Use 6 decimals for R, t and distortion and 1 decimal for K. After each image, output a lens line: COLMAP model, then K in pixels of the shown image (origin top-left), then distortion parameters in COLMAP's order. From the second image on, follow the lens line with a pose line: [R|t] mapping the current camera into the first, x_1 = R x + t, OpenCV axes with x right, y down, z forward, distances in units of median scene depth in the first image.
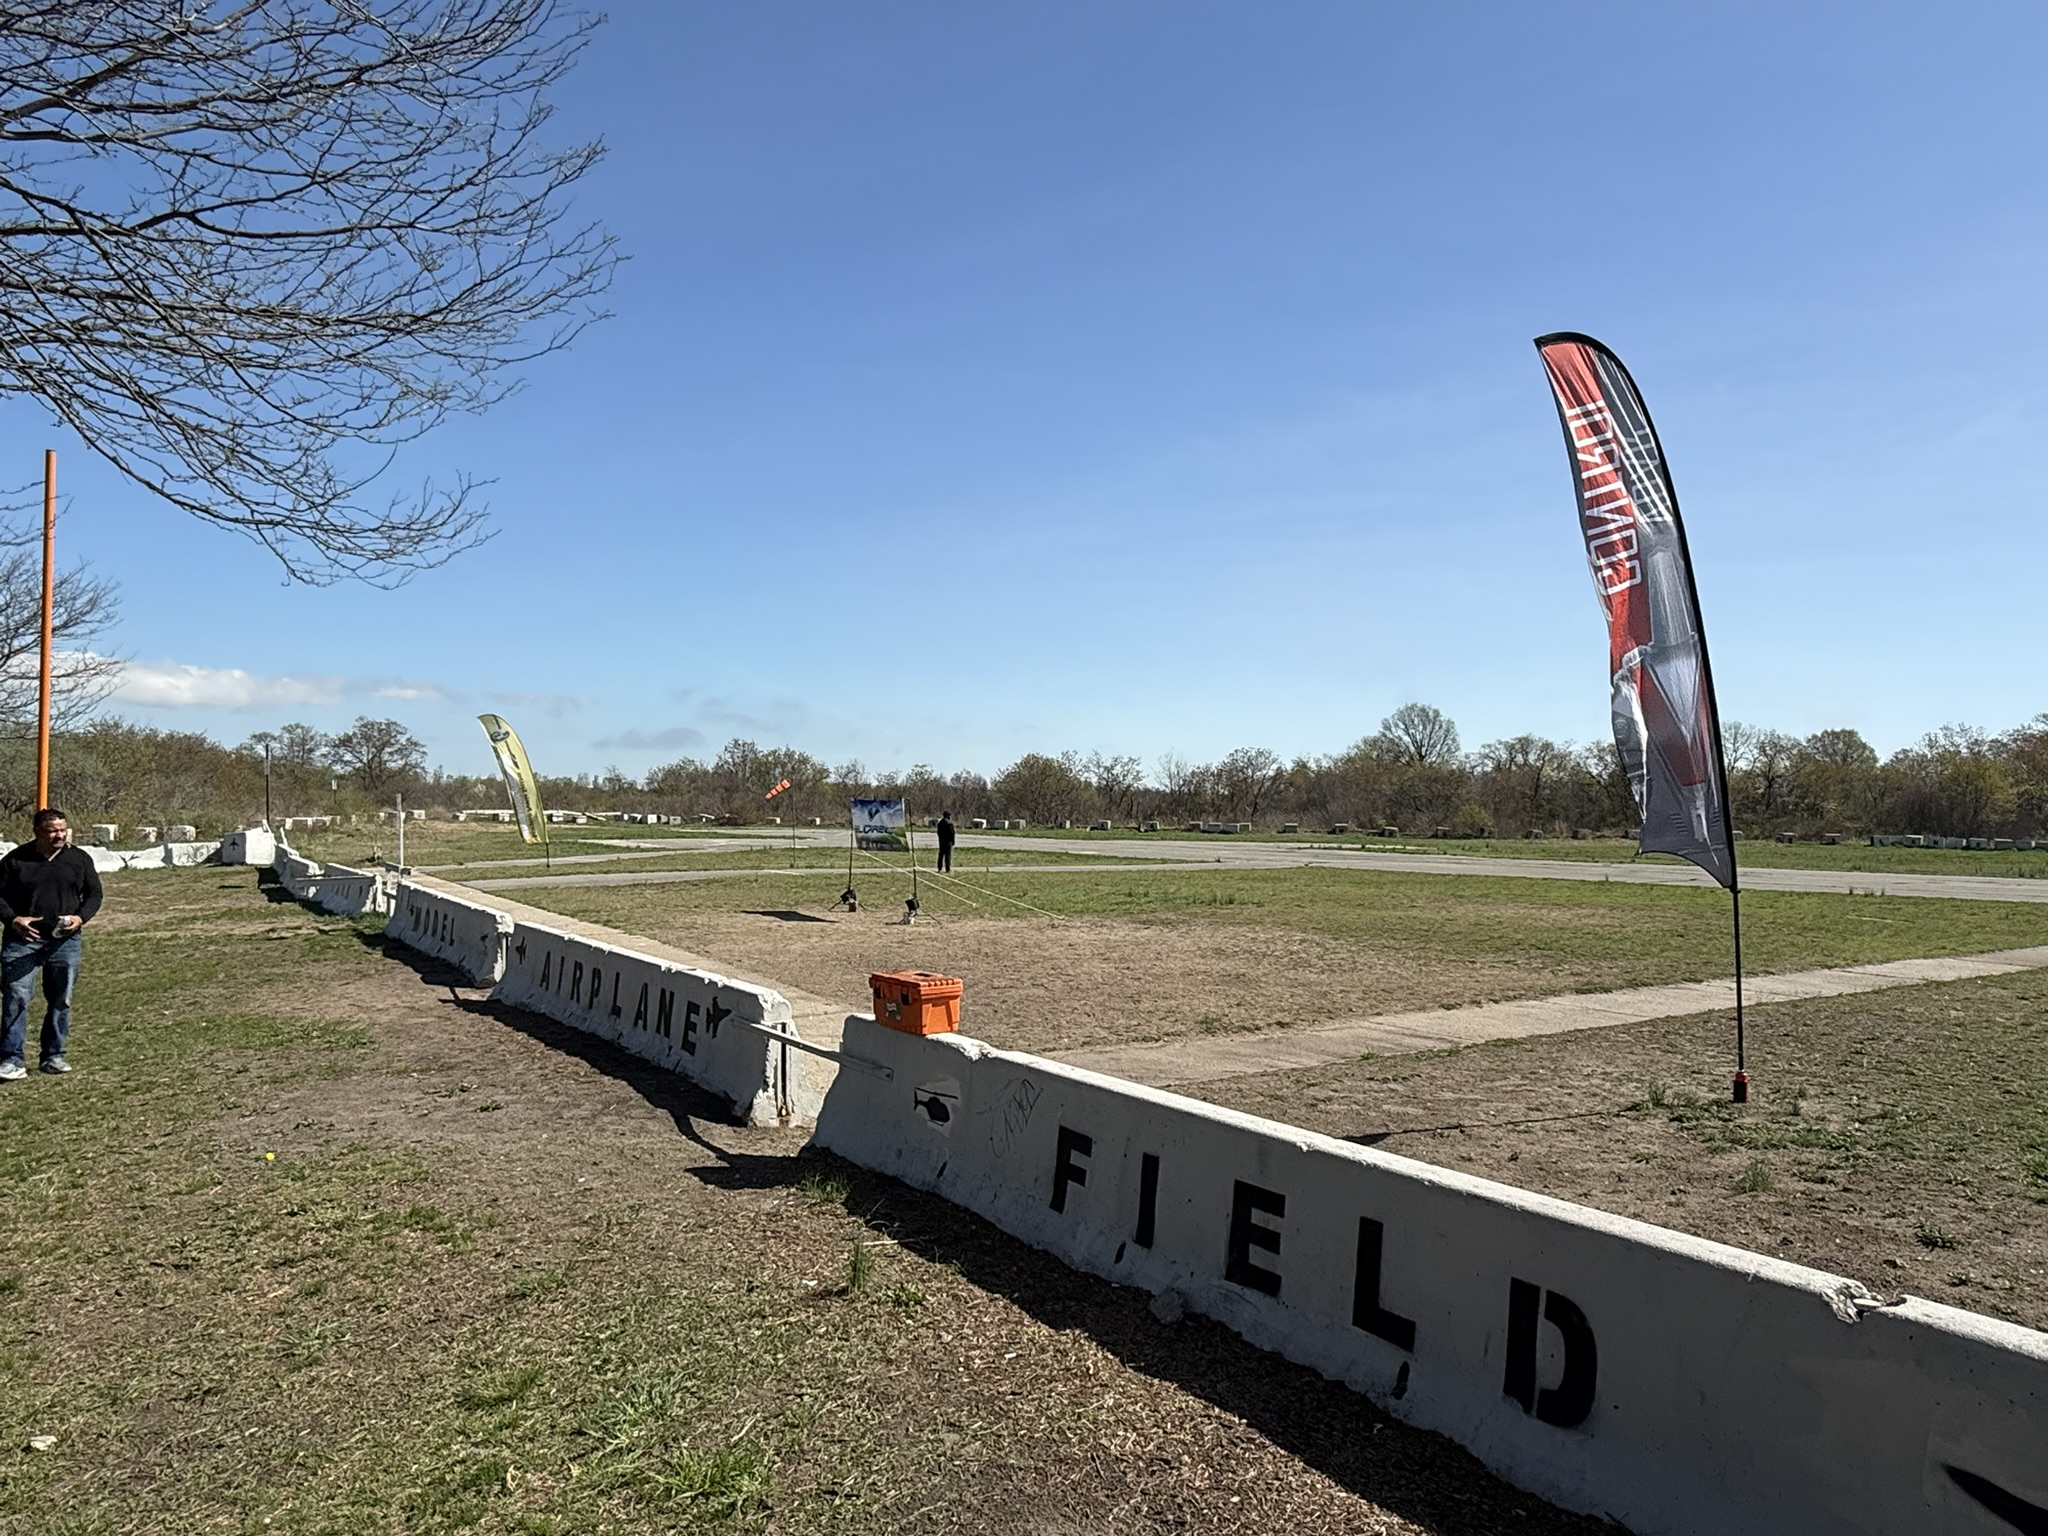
lens RADIAL K [[1317.5, 0, 1018.0], [0, 1317.5, 769.3], [0, 0, 1]] dist [-0.002684, 0.003987]
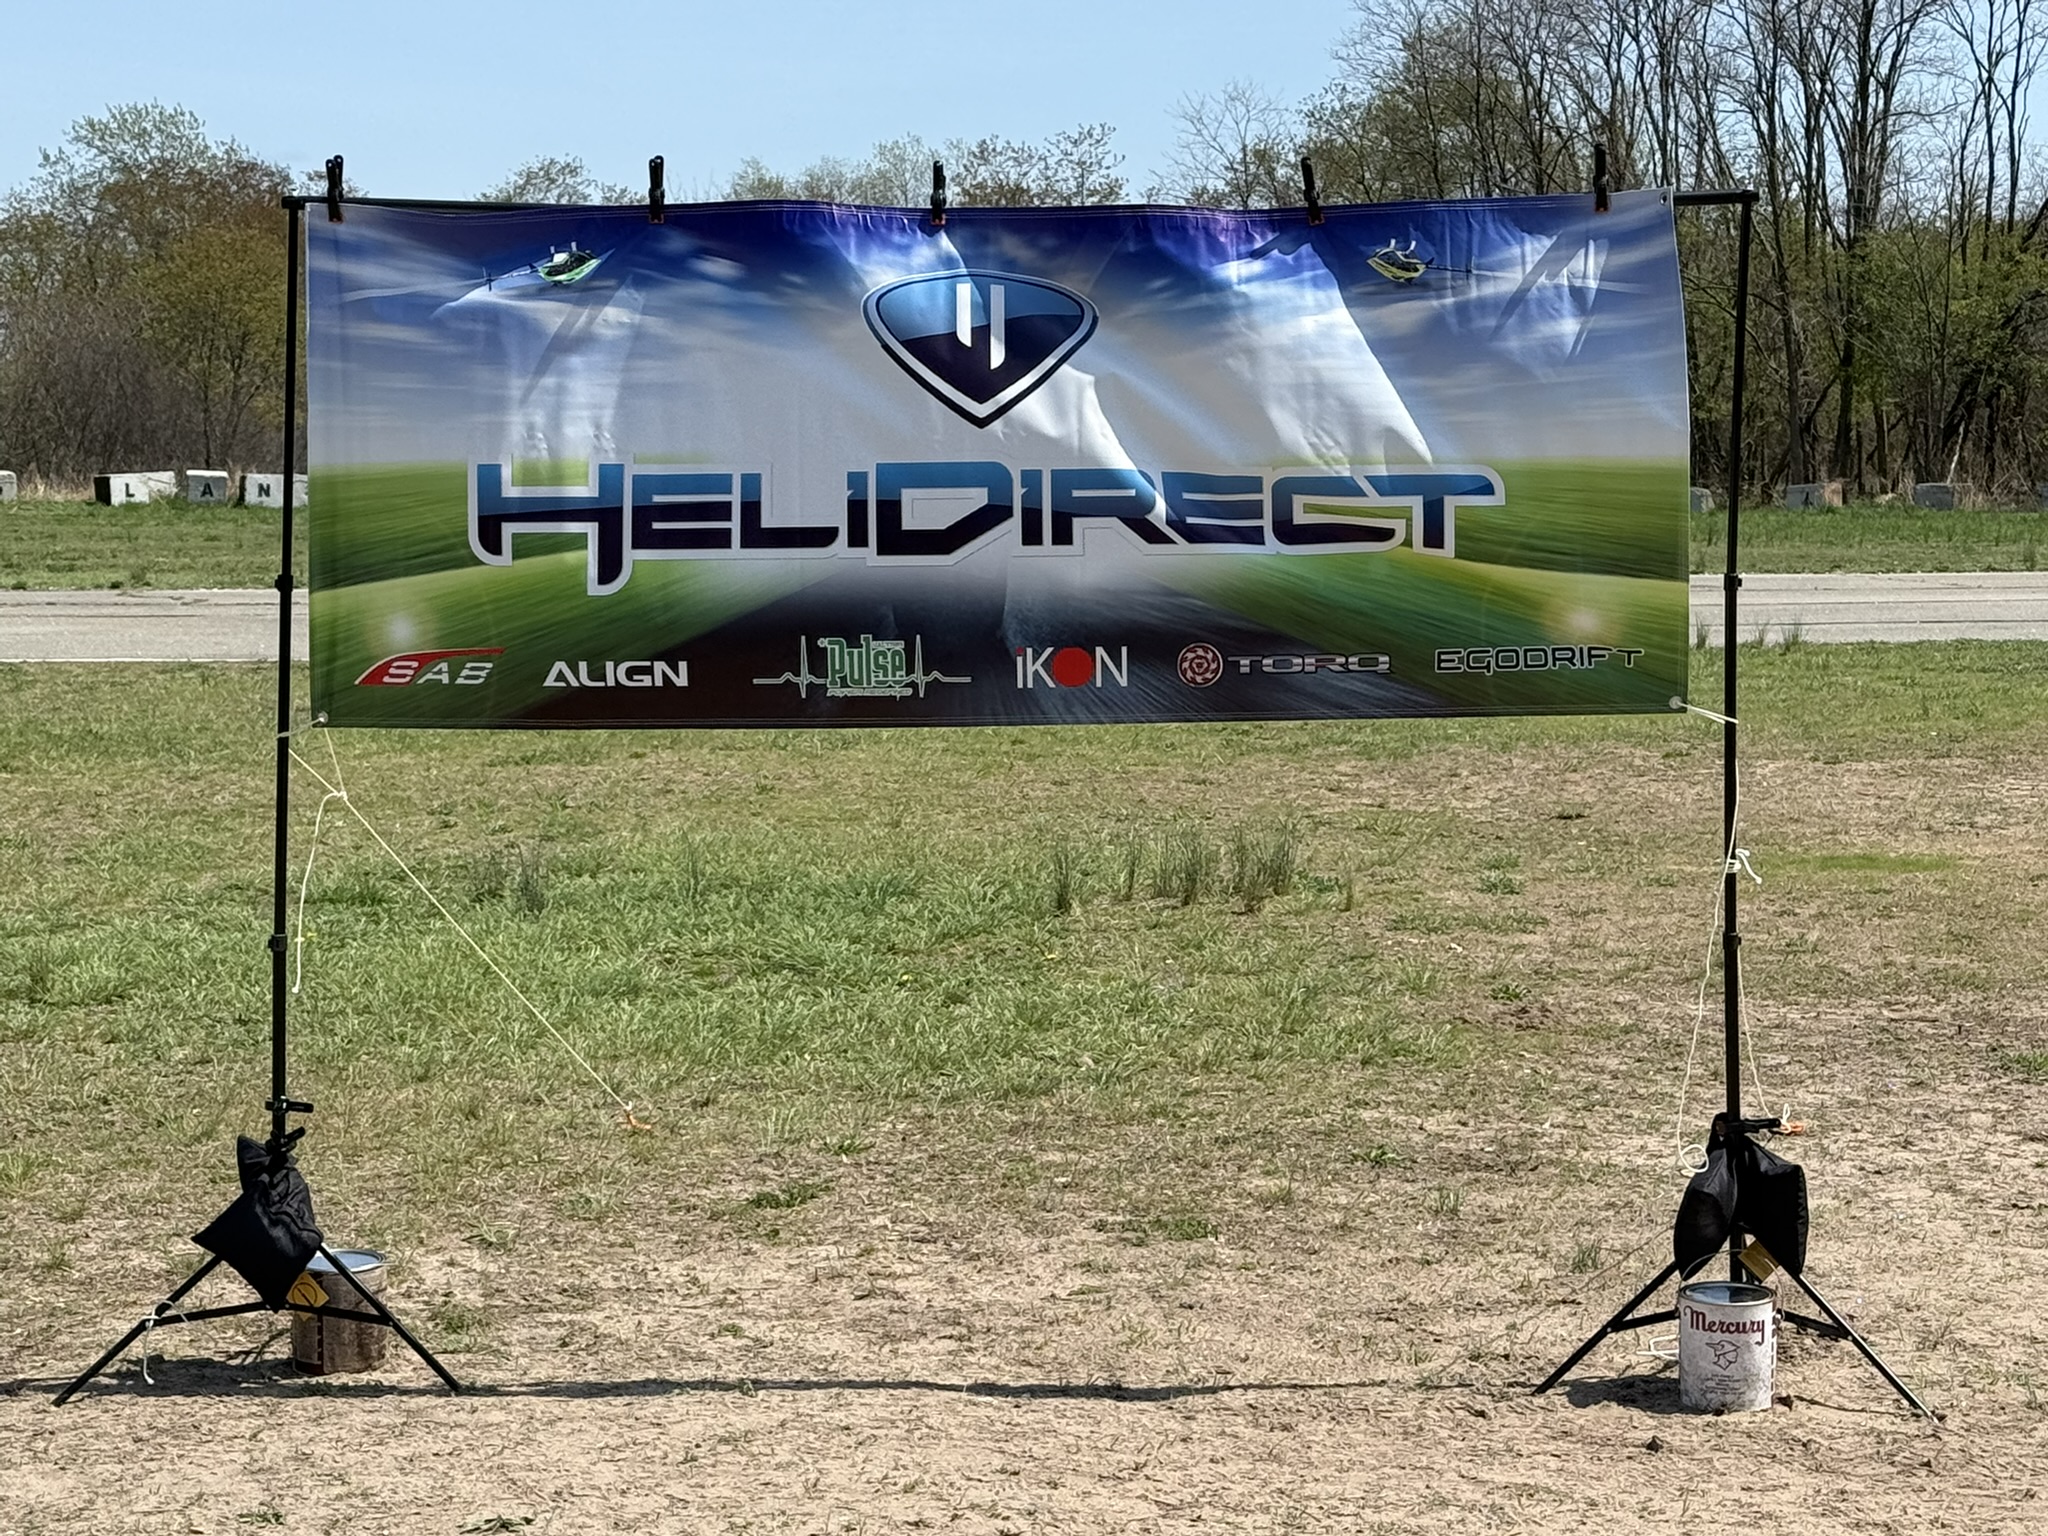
lens RADIAL K [[4391.9, 0, 1023.9], [0, 4391.9, 769.1], [0, 0, 1]] dist [-0.025433, 0.000000]
pose [[0.564634, -0.074103, 0.822008, -0.084010], [-0.019328, 0.994501, 0.102930, 0.006860], [-0.825115, -0.074006, 0.560097, 0.180938]]
